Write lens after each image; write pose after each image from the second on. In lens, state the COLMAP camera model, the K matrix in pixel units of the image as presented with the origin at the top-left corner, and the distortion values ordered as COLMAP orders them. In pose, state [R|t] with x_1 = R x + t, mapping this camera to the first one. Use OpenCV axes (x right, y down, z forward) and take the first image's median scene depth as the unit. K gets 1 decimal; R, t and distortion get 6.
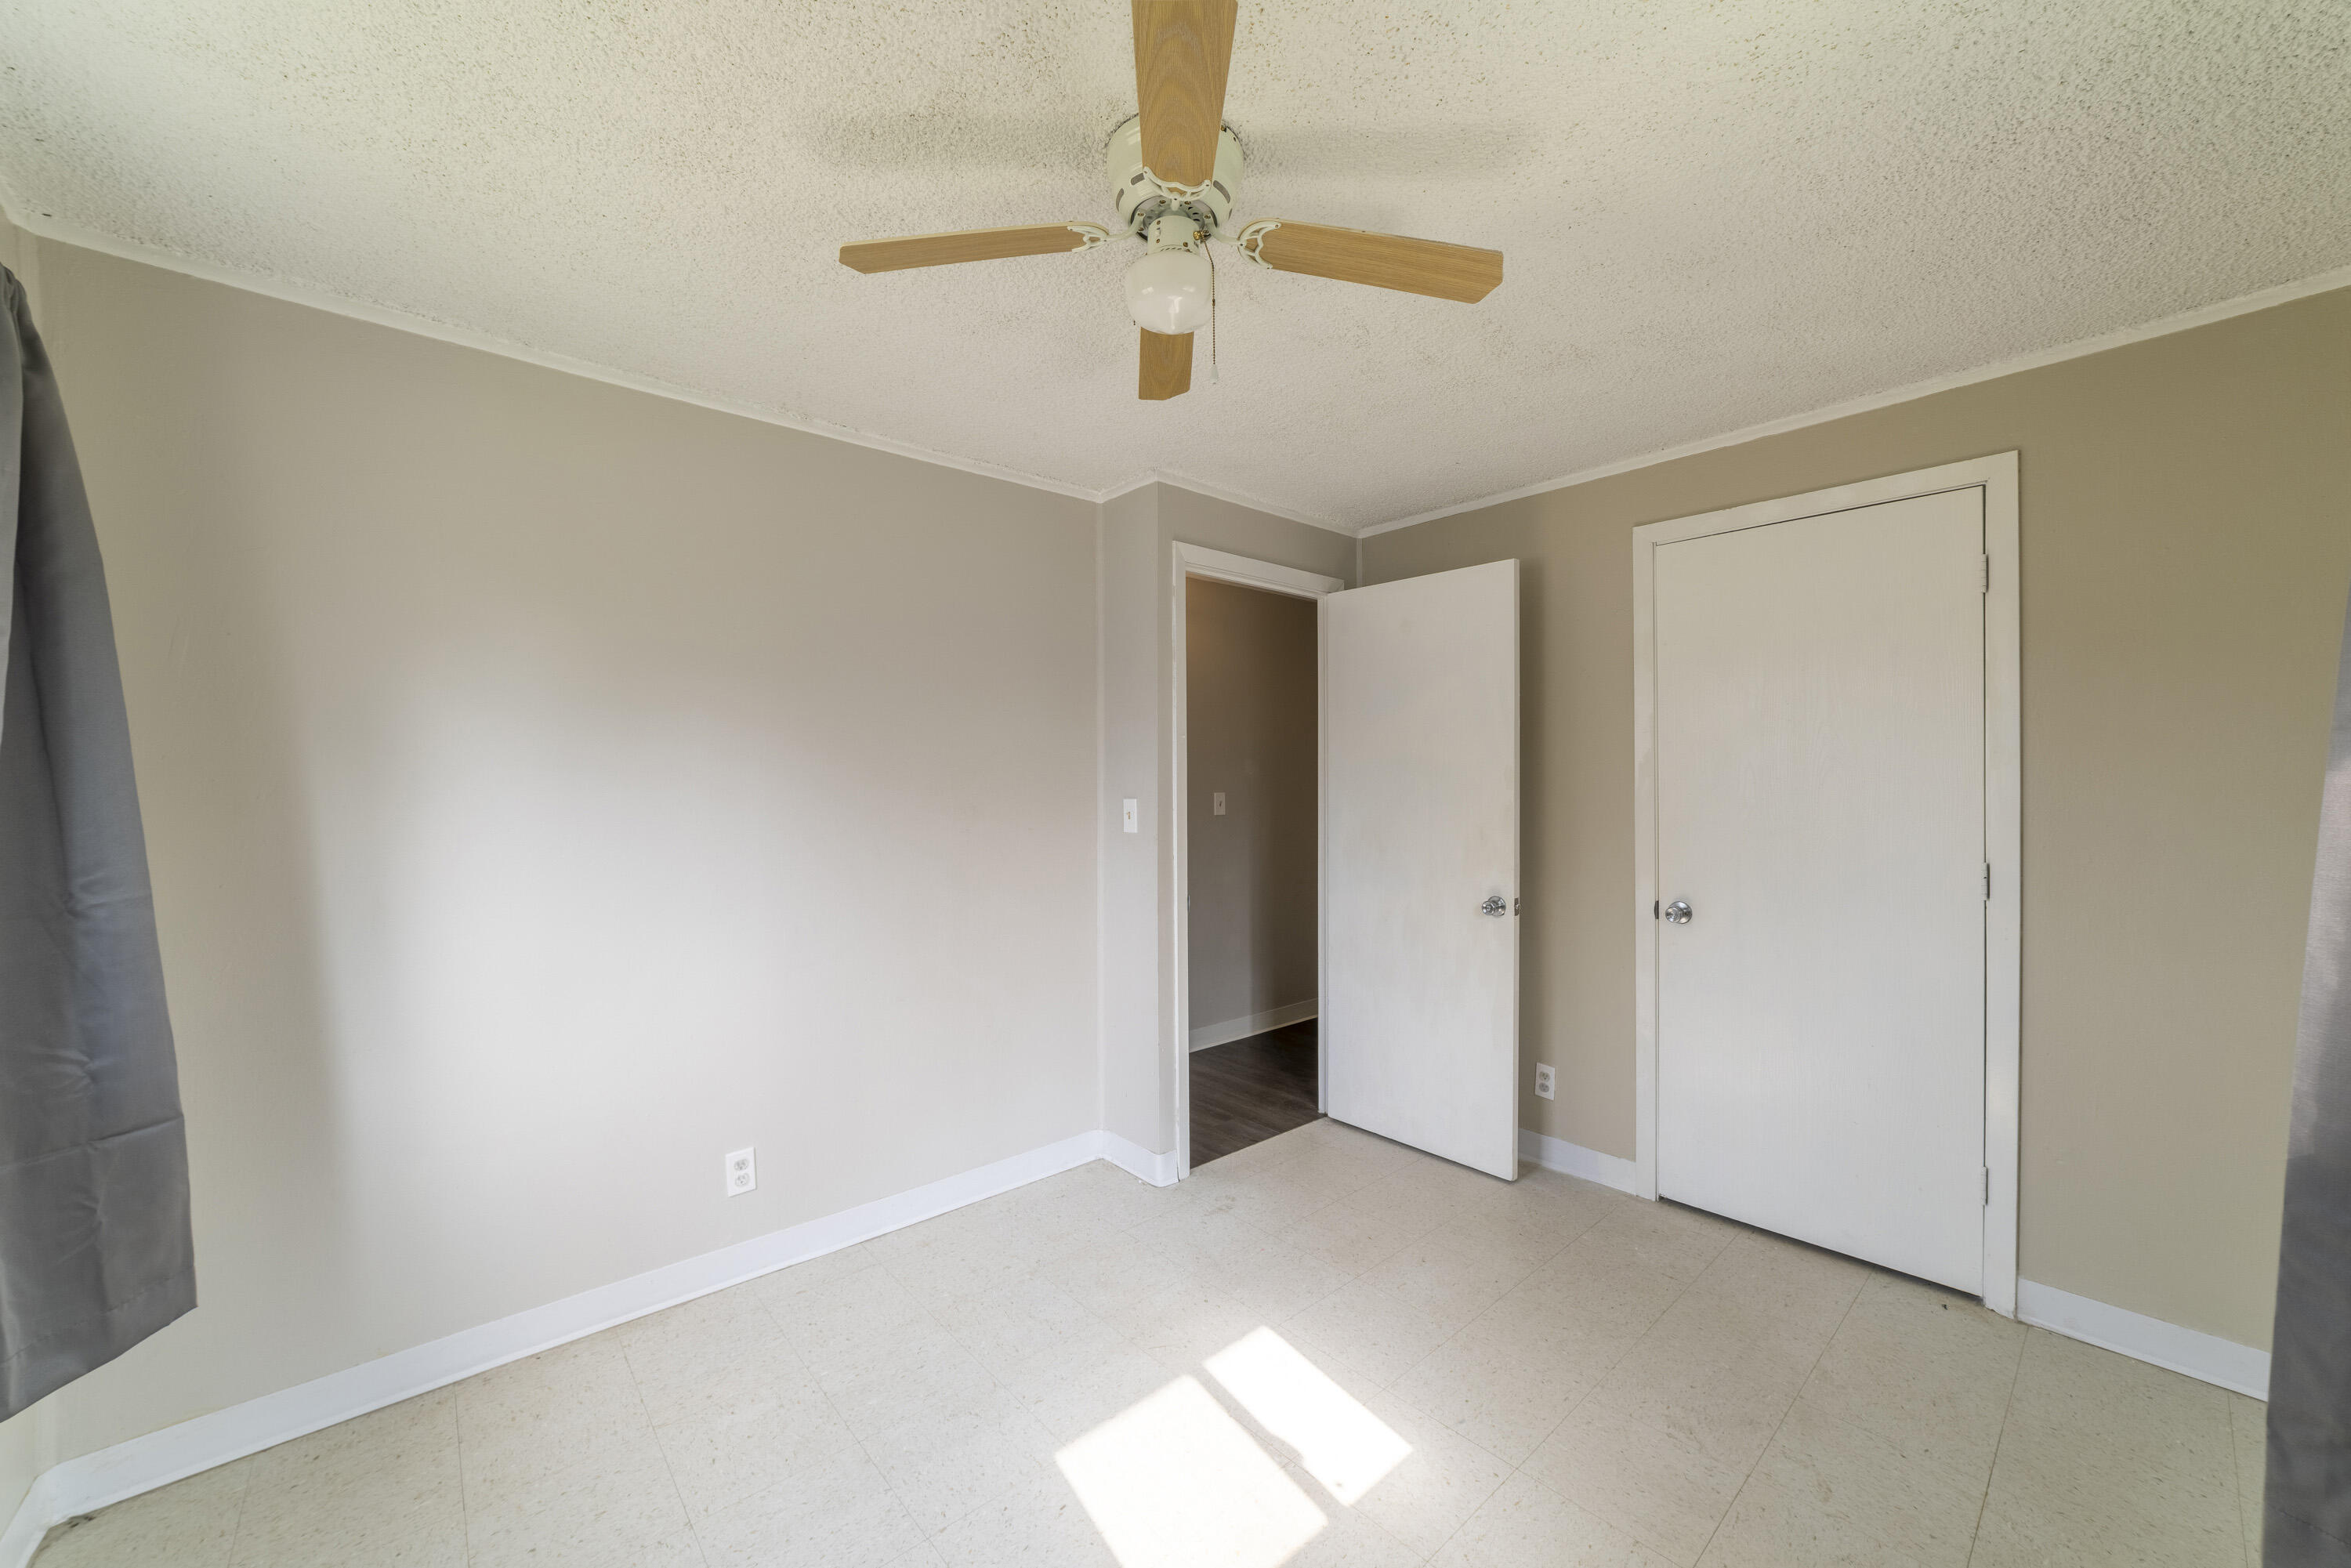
lens RADIAL K [[896.4, 0, 1167.0], [0, 896.4, 780.5], [0, 0, 1]] dist [-0.026096, 0.008537]
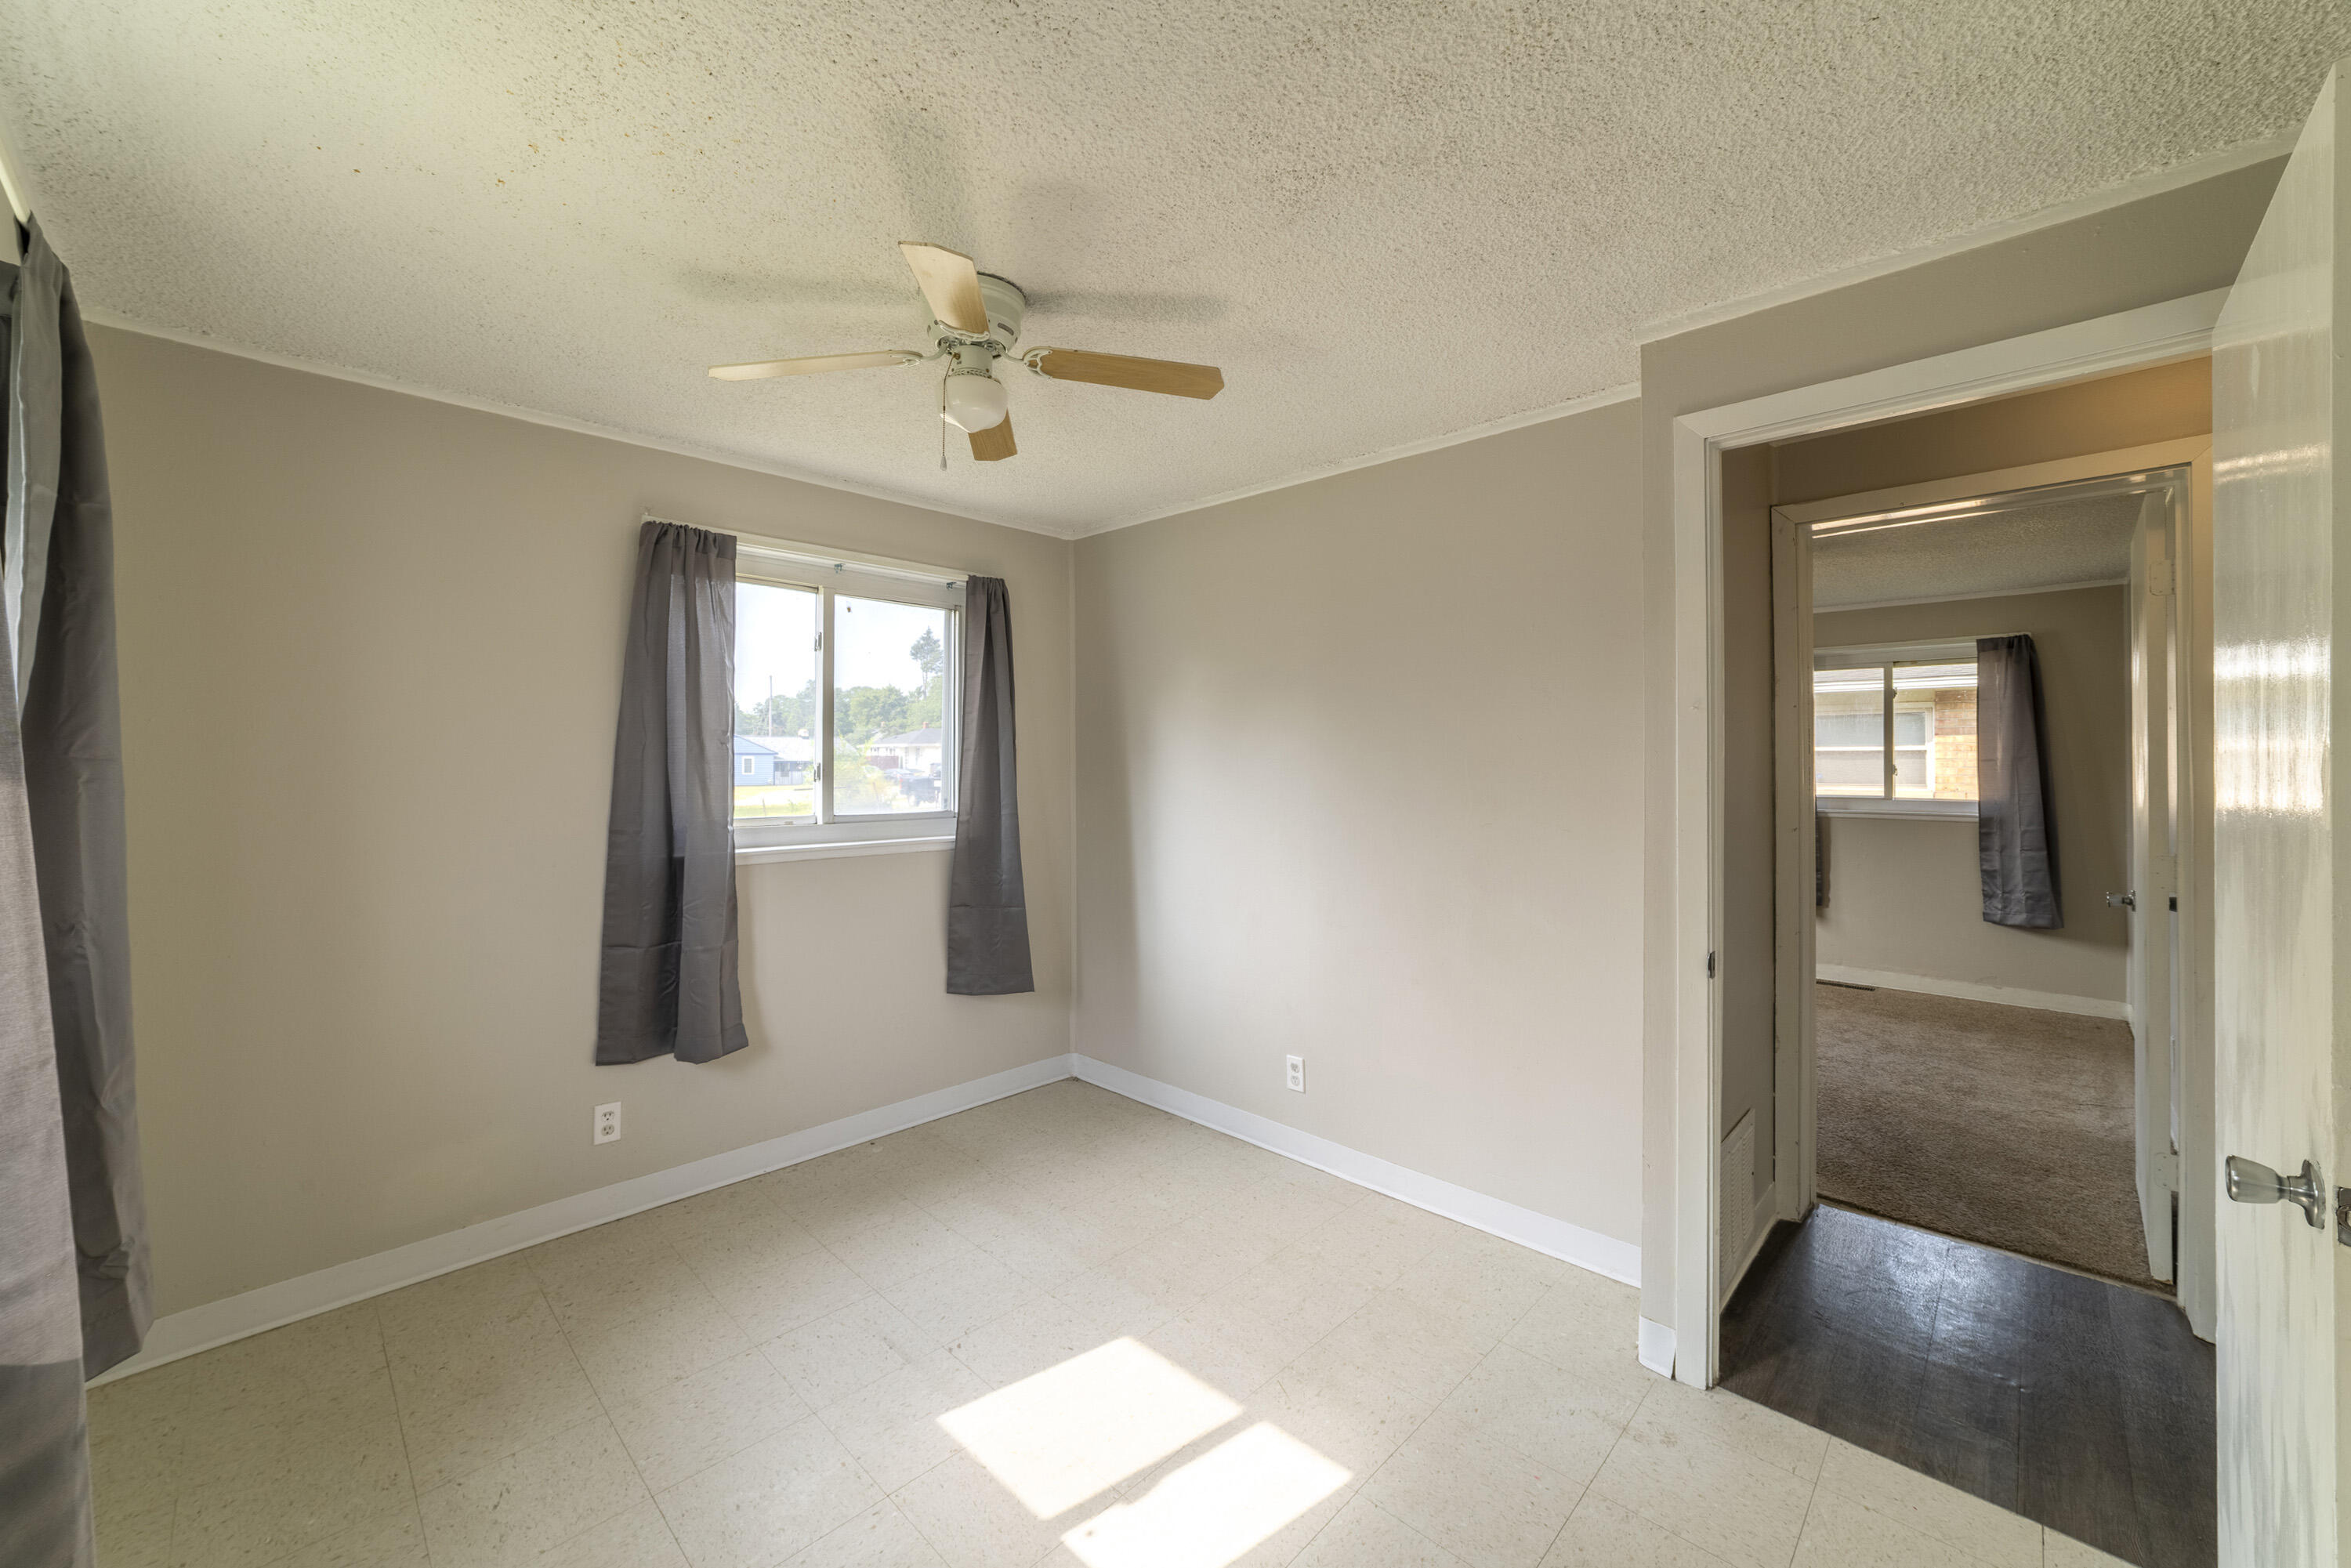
lens RADIAL K [[896.4, 0, 1167.0], [0, 896.4, 780.5], [0, 0, 1]] dist [-0.026096, 0.008537]
pose [[0.103614, 0.032193, -0.994096, 0.880730], [-0.019314, 0.999353, 0.030351, -0.017402], [0.994430, 0.016055, 0.104168, 0.780047]]
